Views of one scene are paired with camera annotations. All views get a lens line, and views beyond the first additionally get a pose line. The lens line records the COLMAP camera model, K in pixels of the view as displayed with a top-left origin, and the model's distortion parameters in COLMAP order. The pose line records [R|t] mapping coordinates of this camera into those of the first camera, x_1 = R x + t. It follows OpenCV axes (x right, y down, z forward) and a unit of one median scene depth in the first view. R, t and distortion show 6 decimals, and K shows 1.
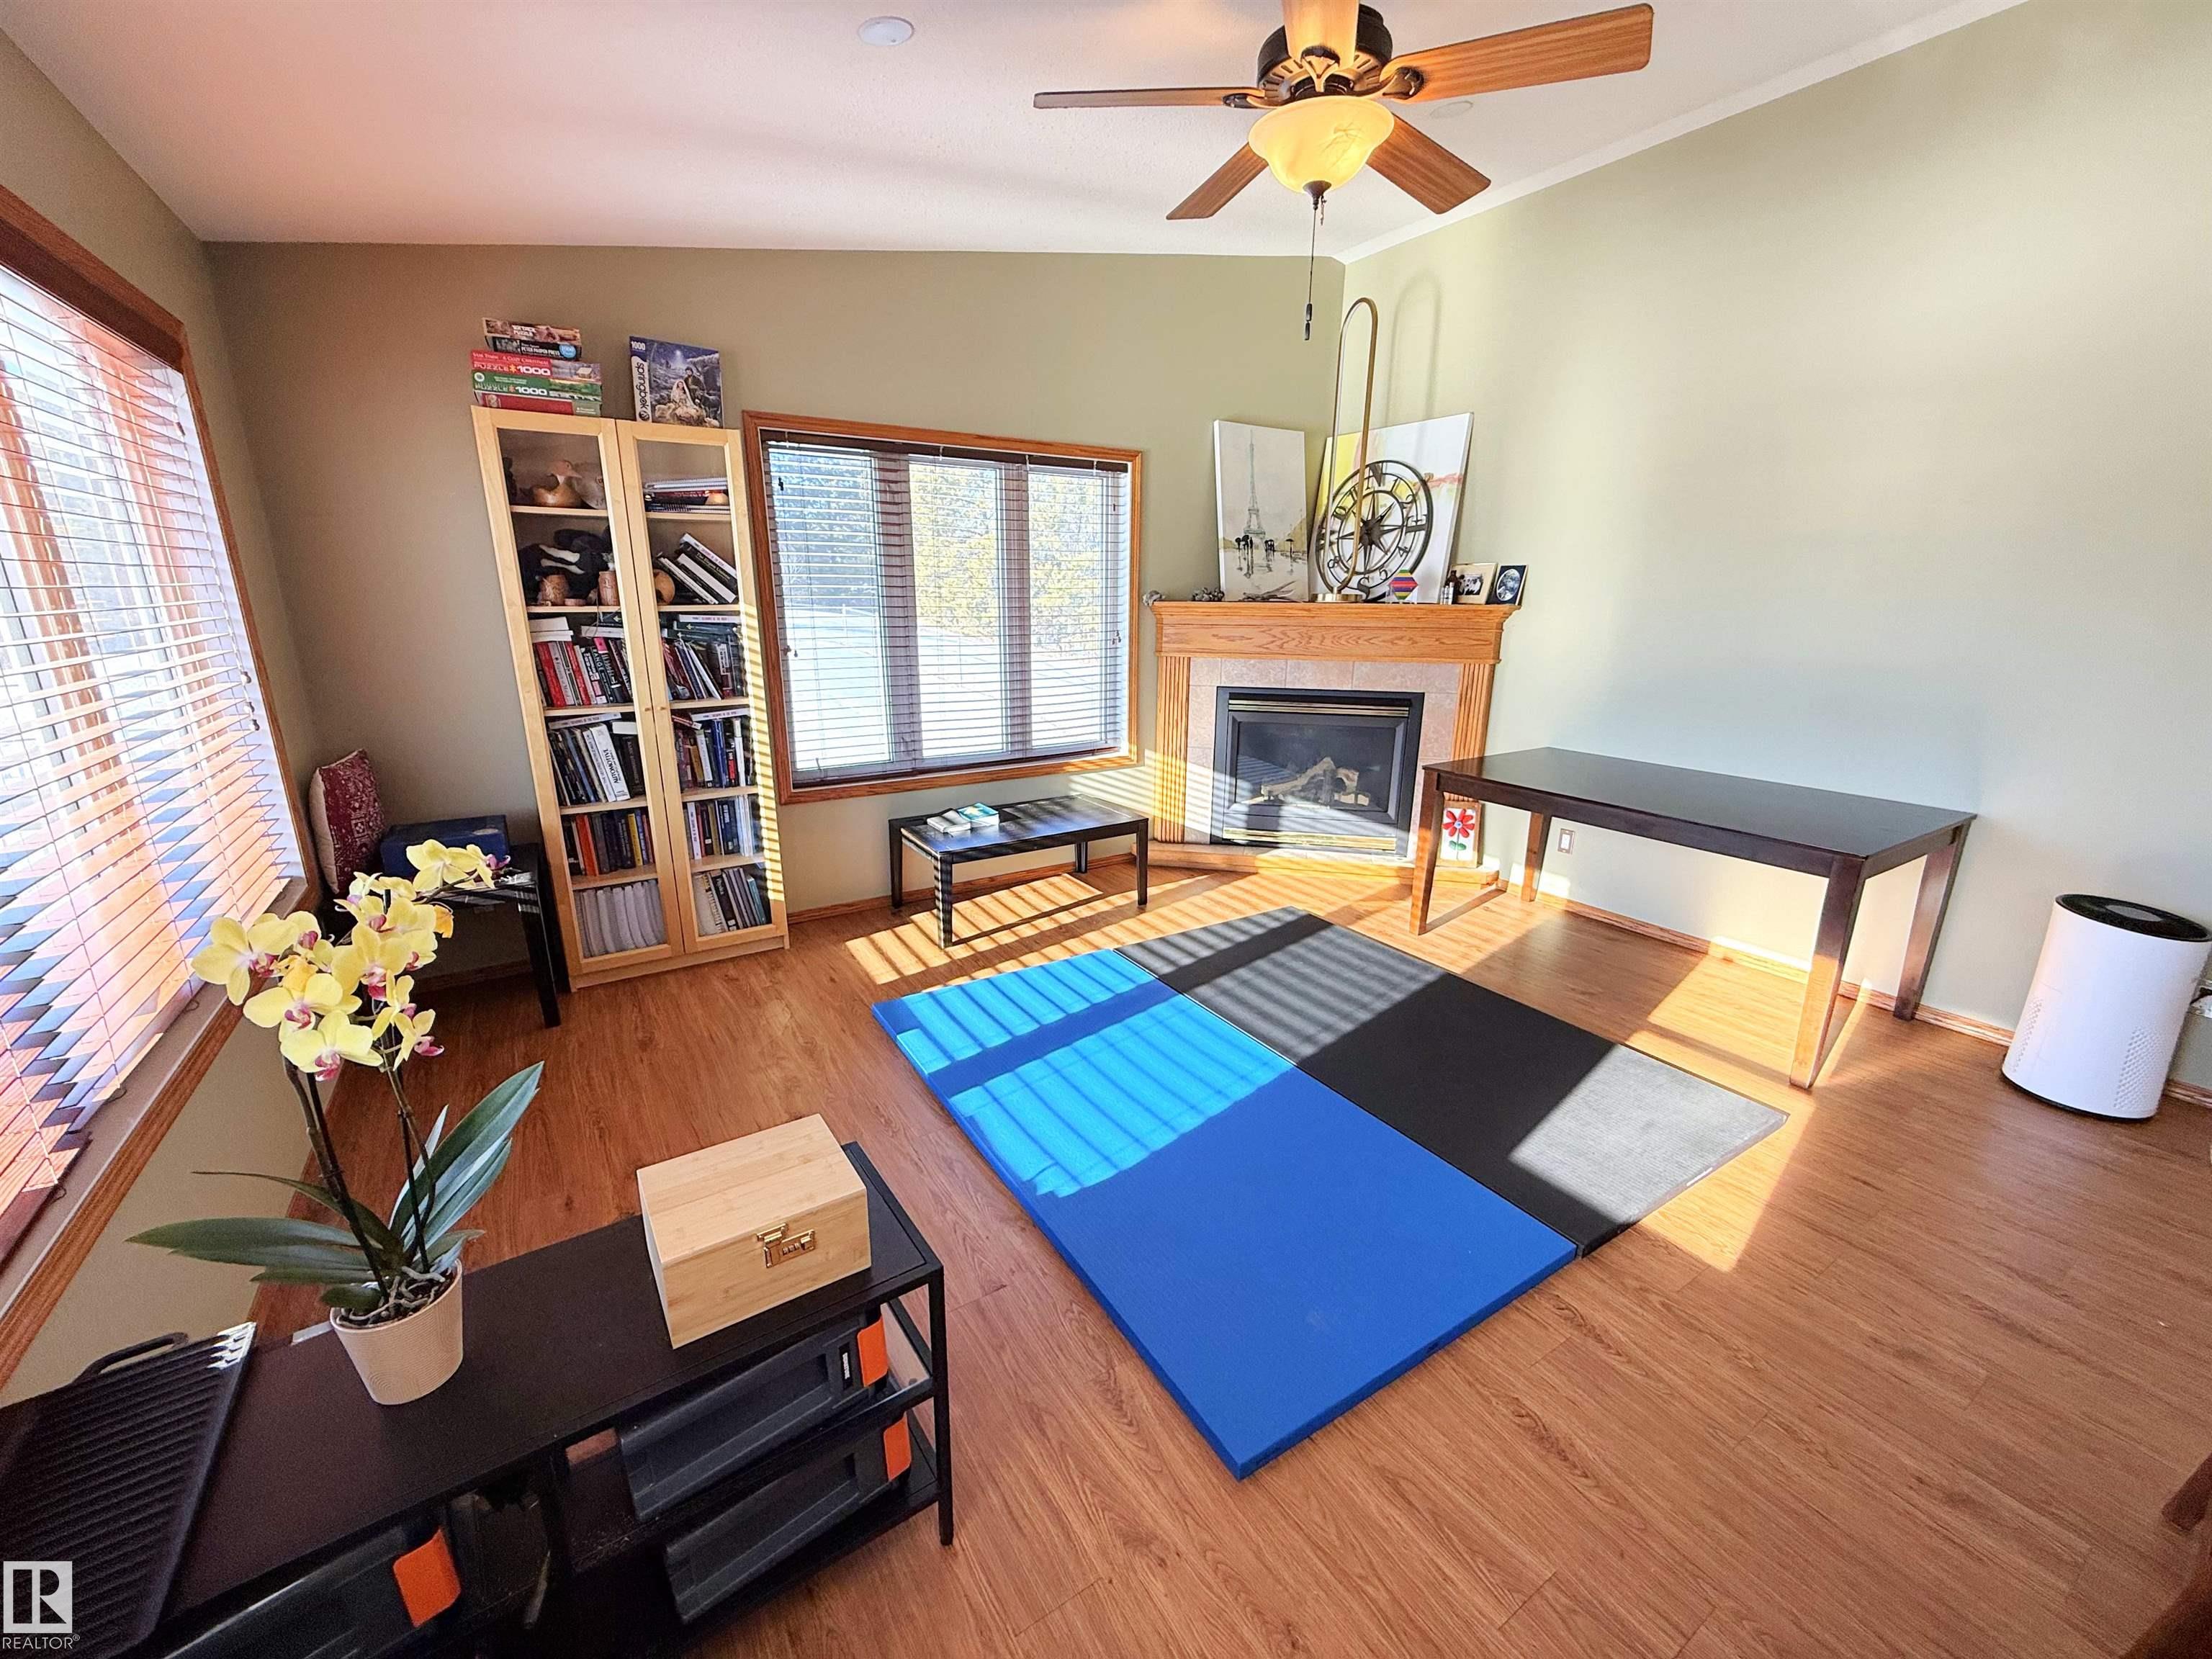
lens RADIAL K [[883.0, 0, 1096.3], [0, 883.0, 830.6], [0, 0, 1]] dist [0.000827, 0.000497]
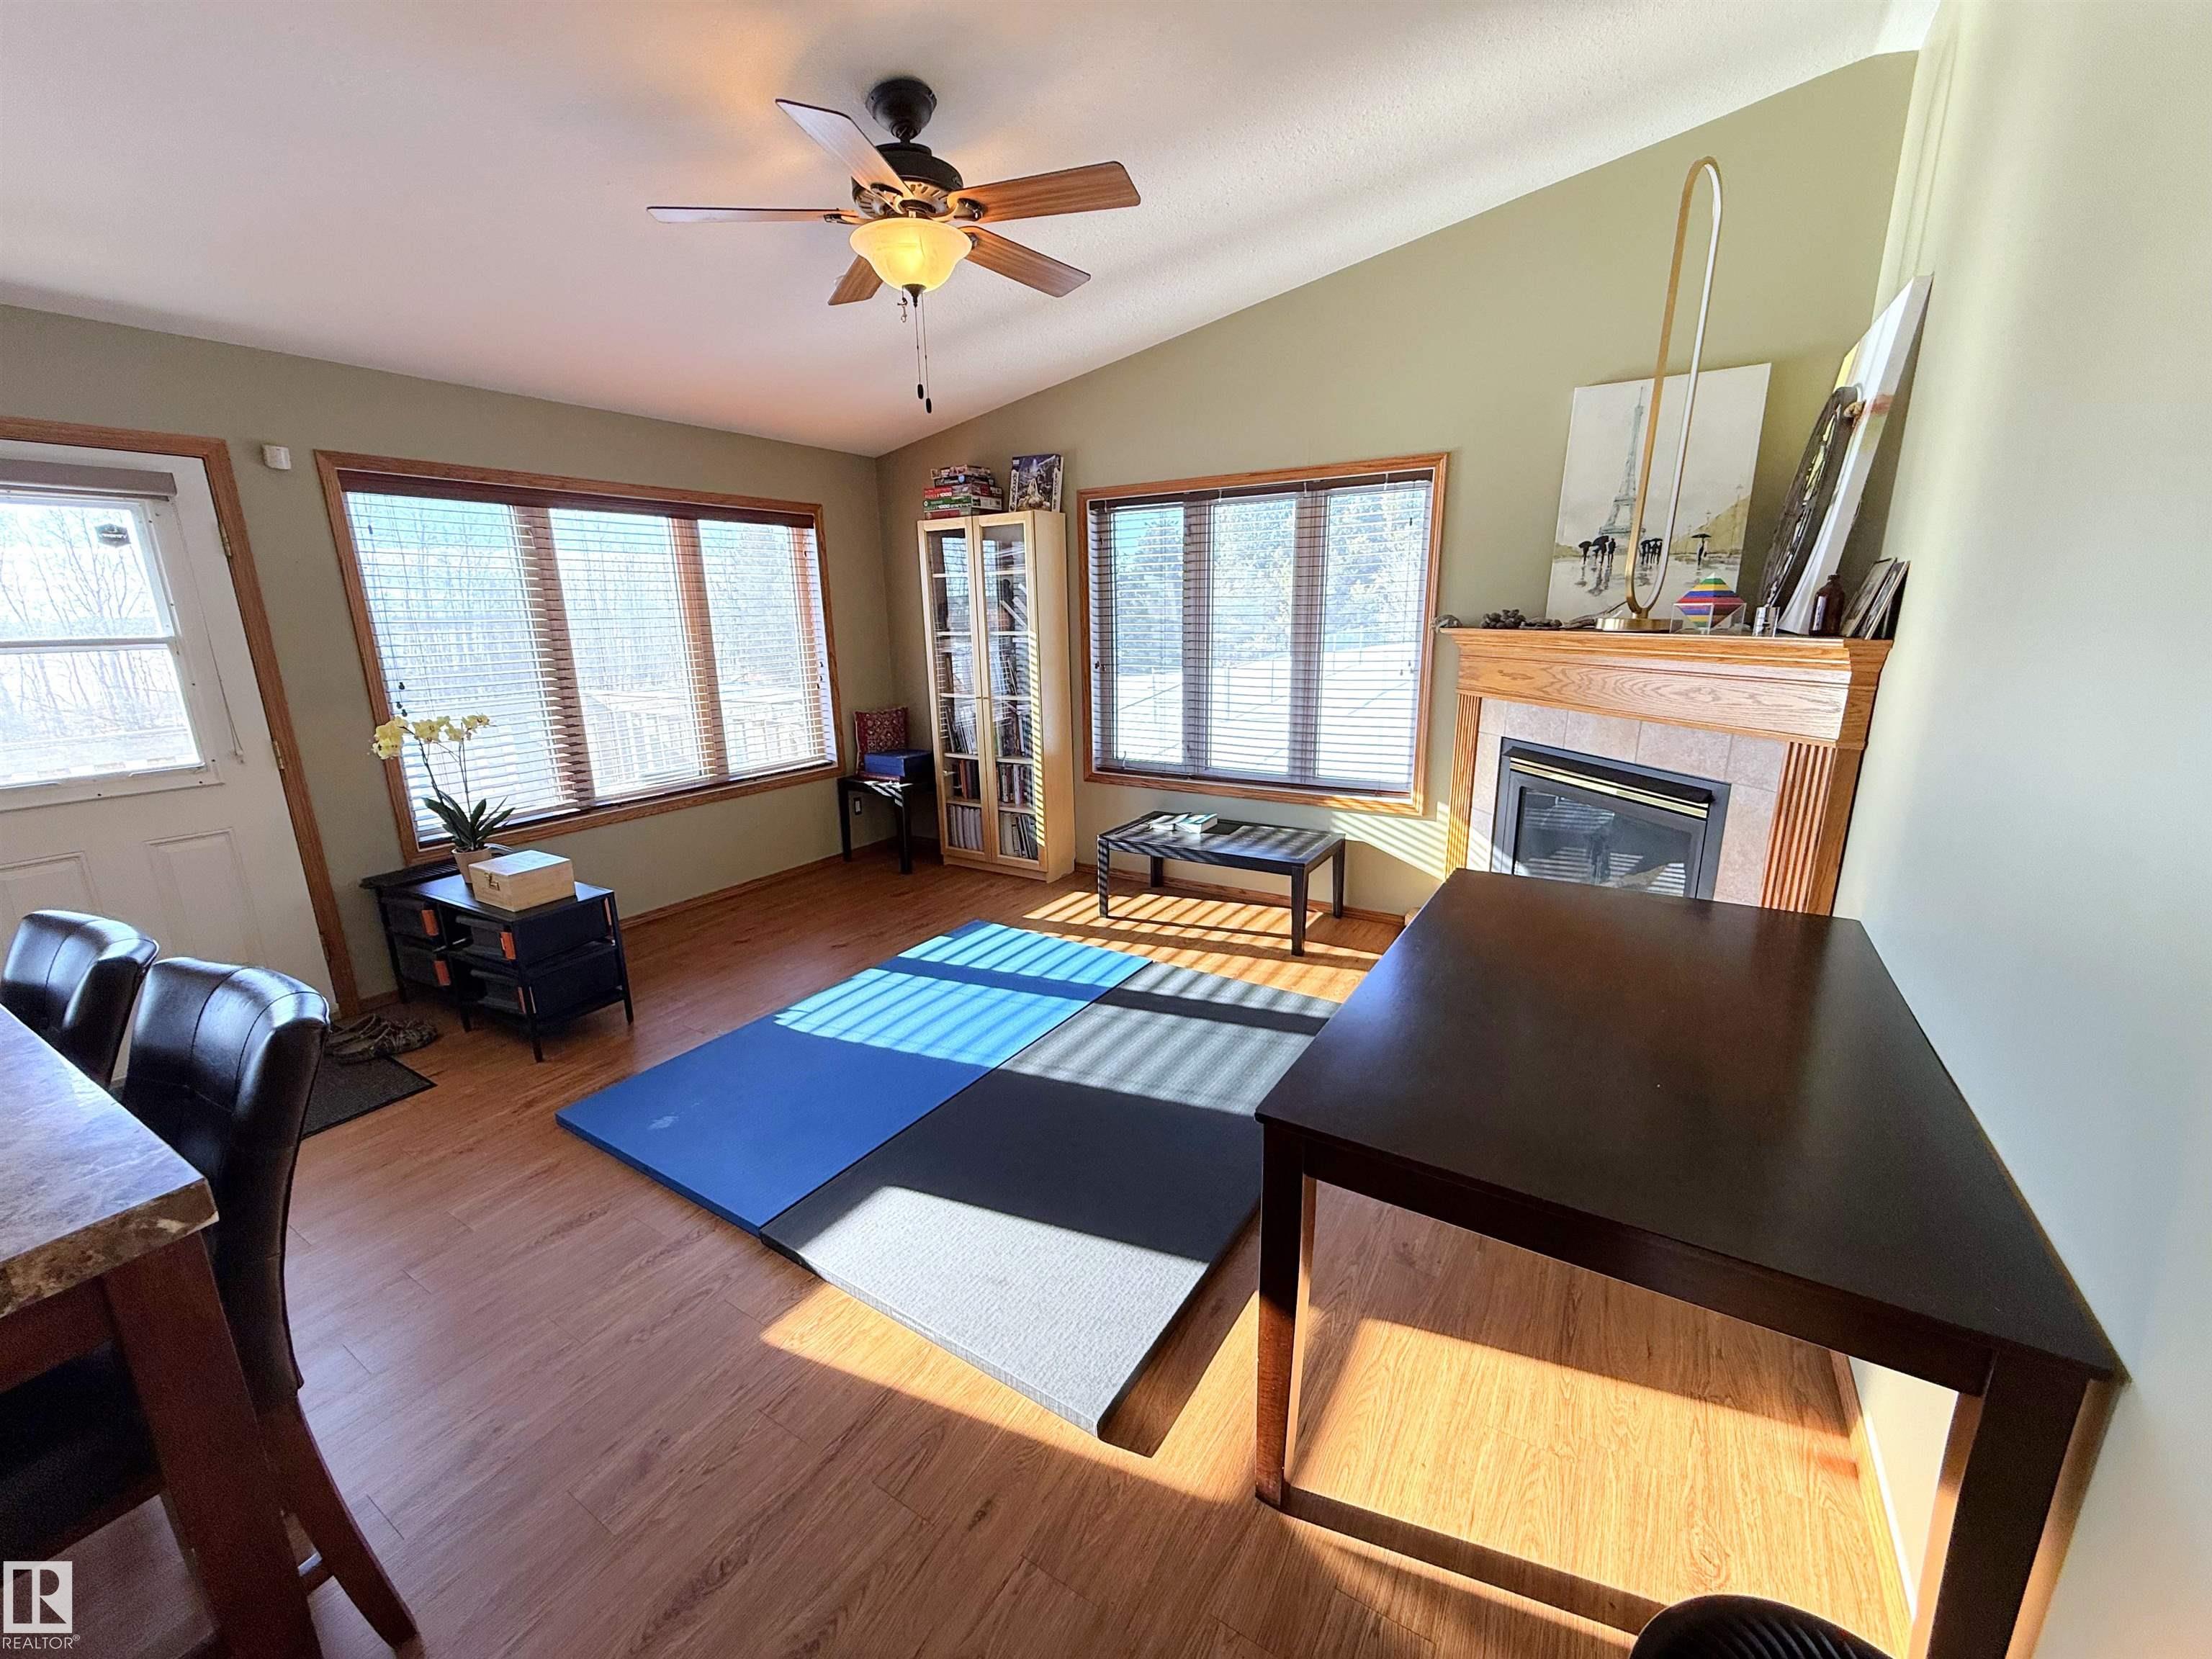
lens RADIAL K [[883.0, 0, 1096.3], [0, 883.0, 830.6], [0, 0, 1]] dist [0.000827, 0.000497]
pose [[0.429359, 0.206627, -0.879179, 0.790993], [-0.220690, 0.967969, 0.119717, -0.113034], [0.875755, 0.142624, 0.461207, 0.394734]]
